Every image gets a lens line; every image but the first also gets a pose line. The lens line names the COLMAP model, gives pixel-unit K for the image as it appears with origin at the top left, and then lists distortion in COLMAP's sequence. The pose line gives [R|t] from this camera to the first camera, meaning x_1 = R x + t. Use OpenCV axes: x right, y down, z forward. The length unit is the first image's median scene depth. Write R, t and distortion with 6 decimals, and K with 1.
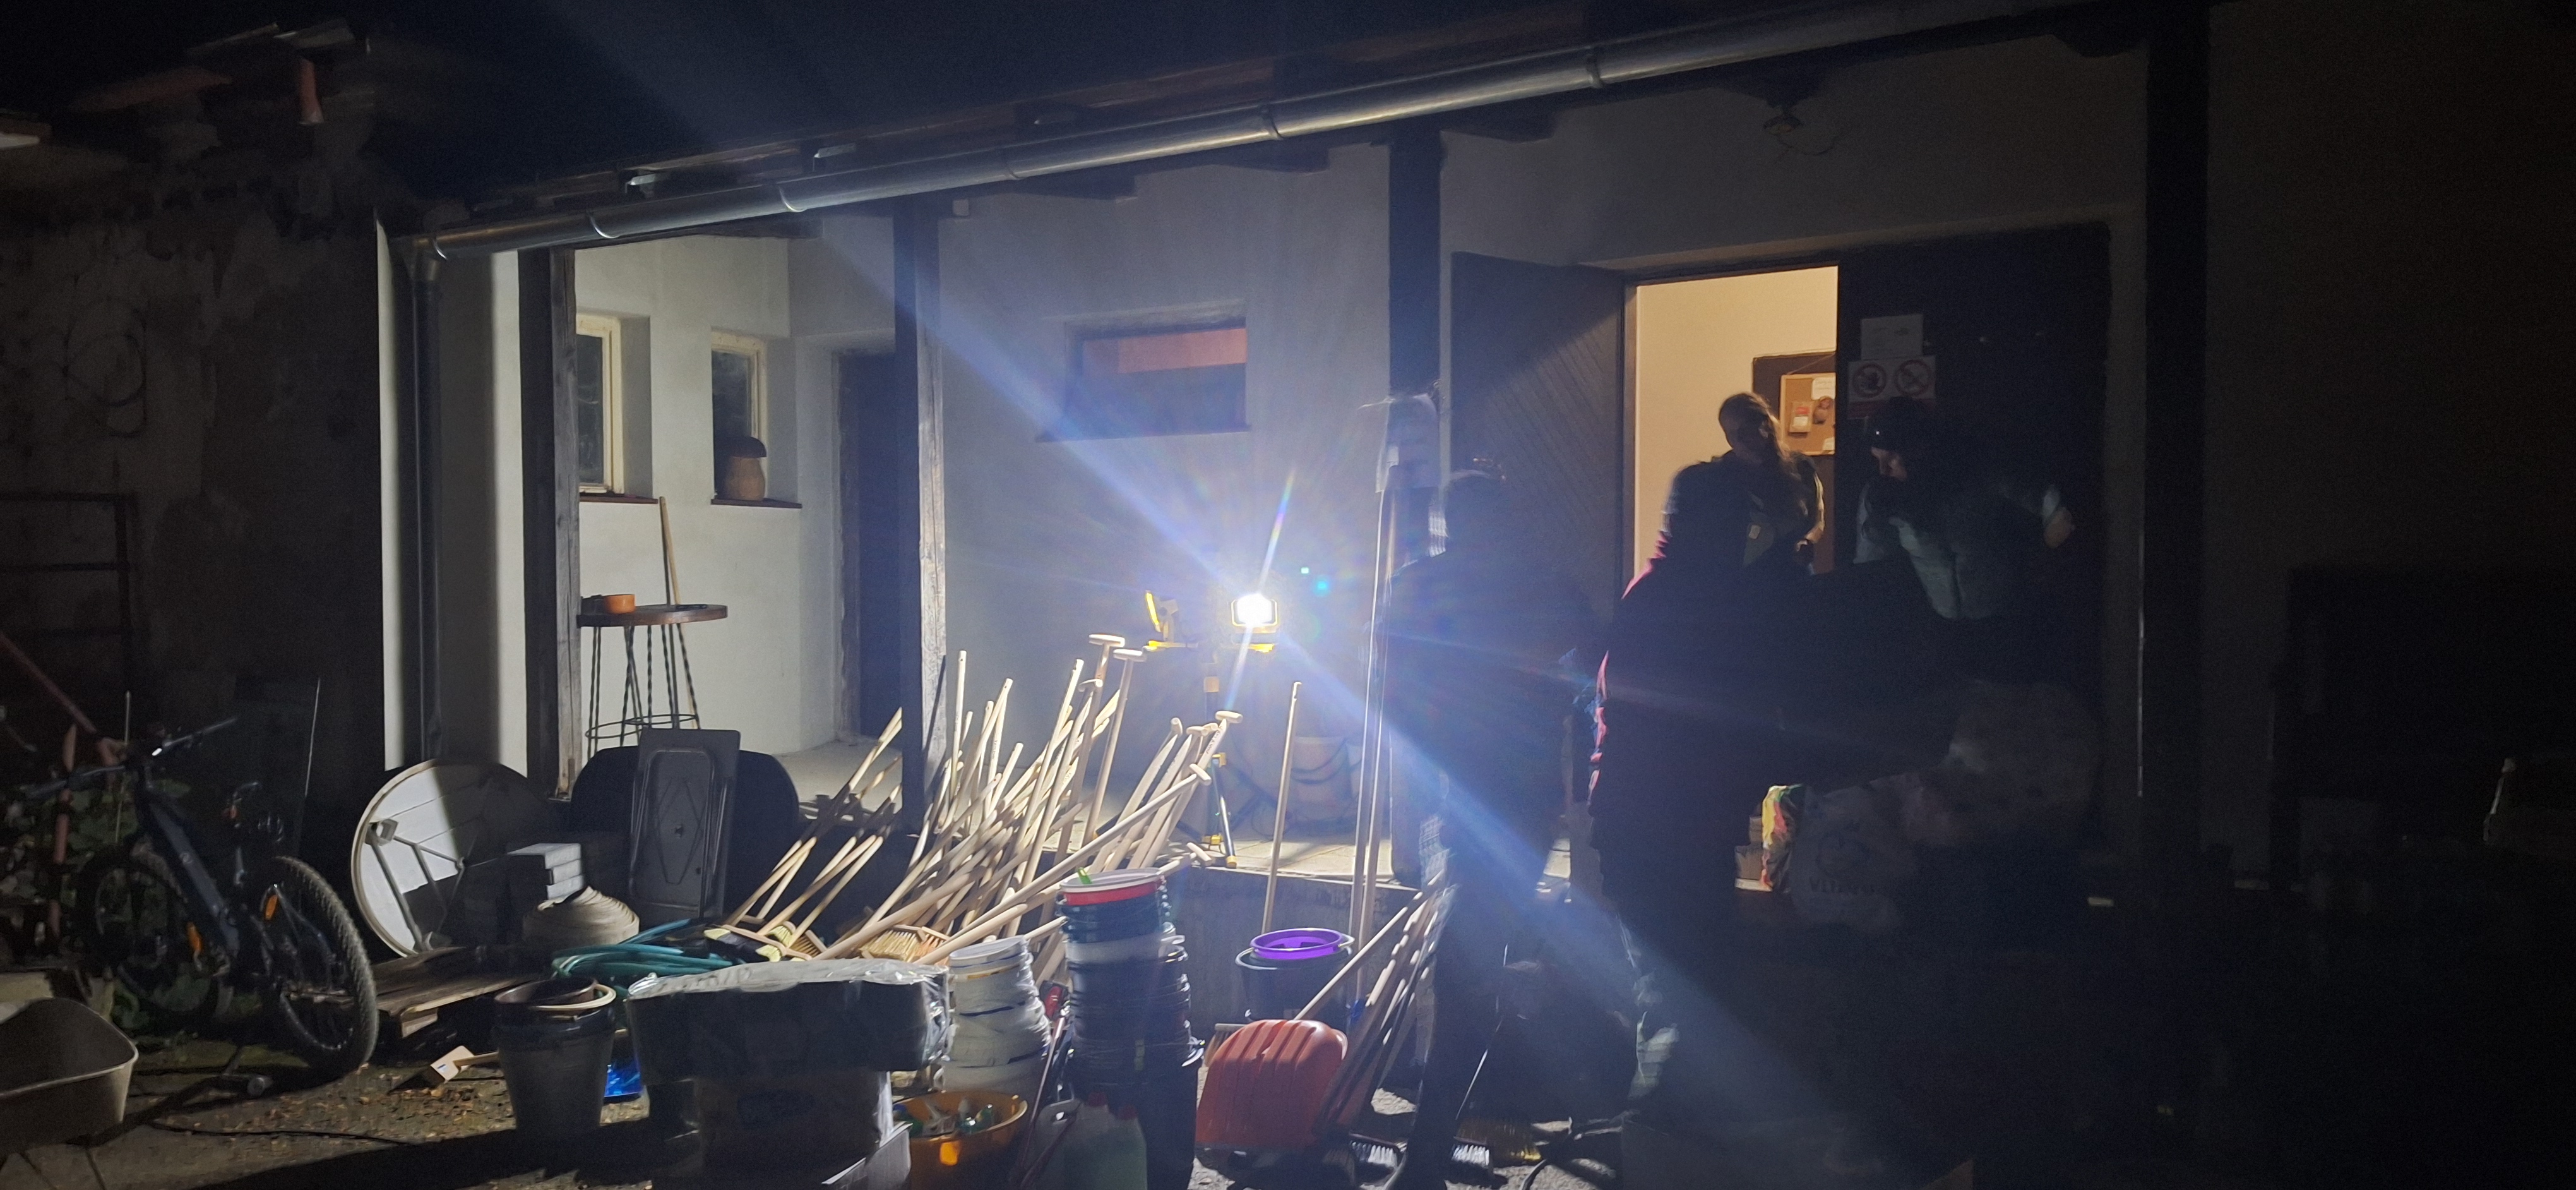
lens RADIAL K [[1914.9, 0, 1216.8], [0, 1914.9, 601.1], [0, 0, 1]] dist [0.126261, -0.137924]
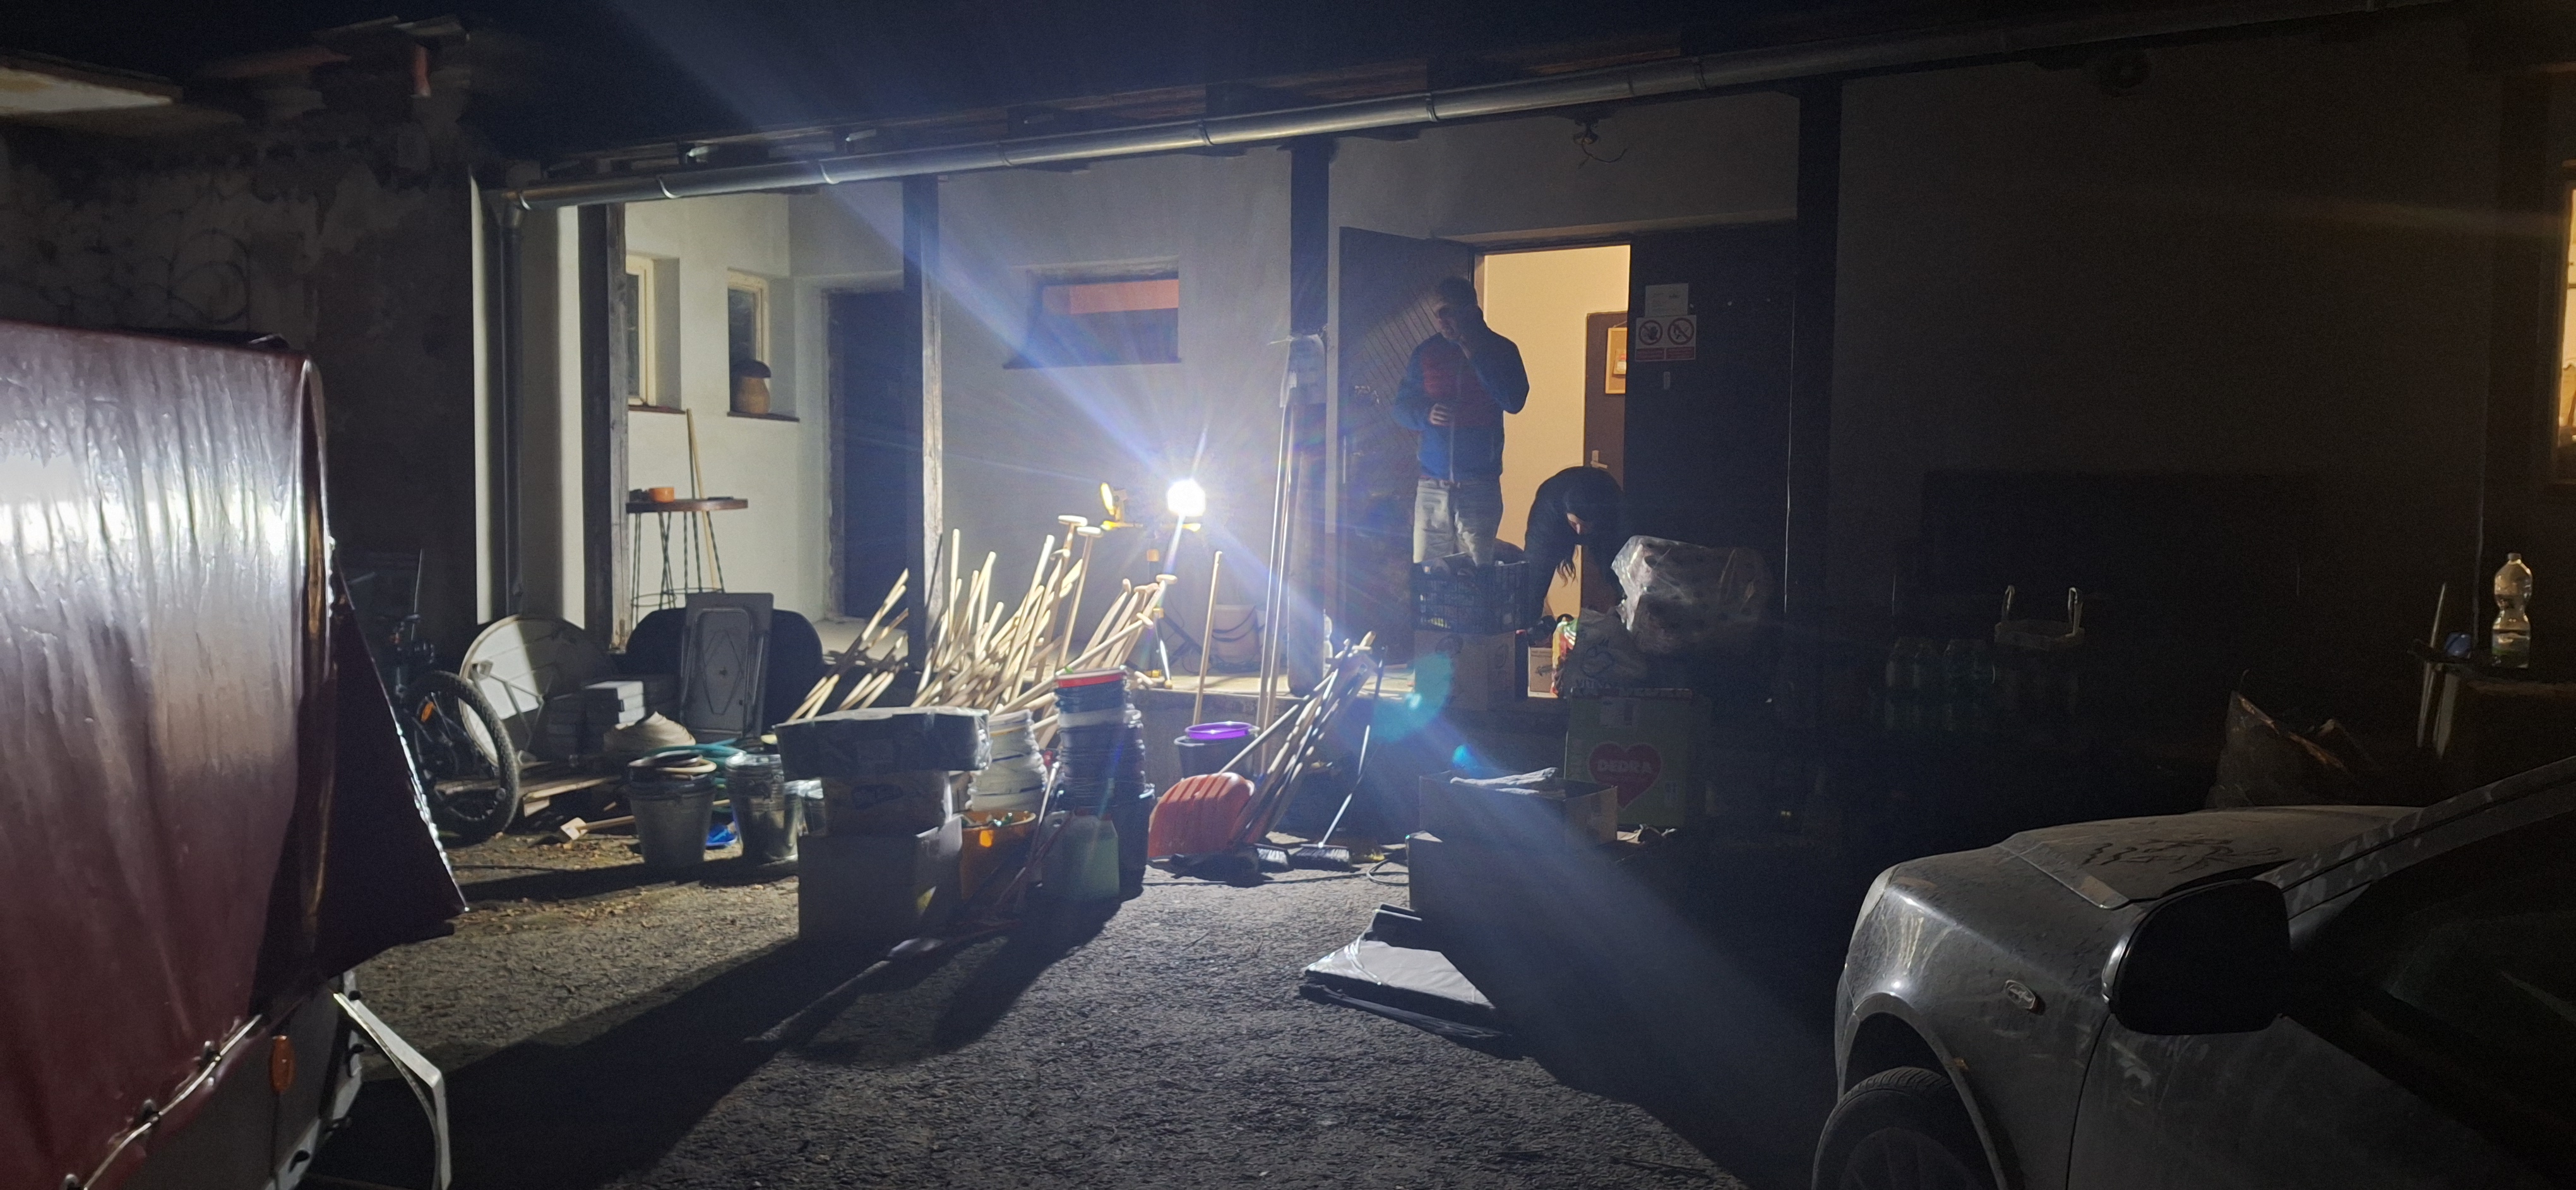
lens RADIAL K [[1943.5, 0, 1288.0], [0, 1943.5, 595.0], [0, 0, 1]] dist [0.117470, -0.144891]
pose [[0.996410, 0.008761, 0.084204, -0.021111], [-0.010716, 0.999683, 0.022795, 0.037008], [-0.083978, -0.023616, 0.996188, -0.308697]]
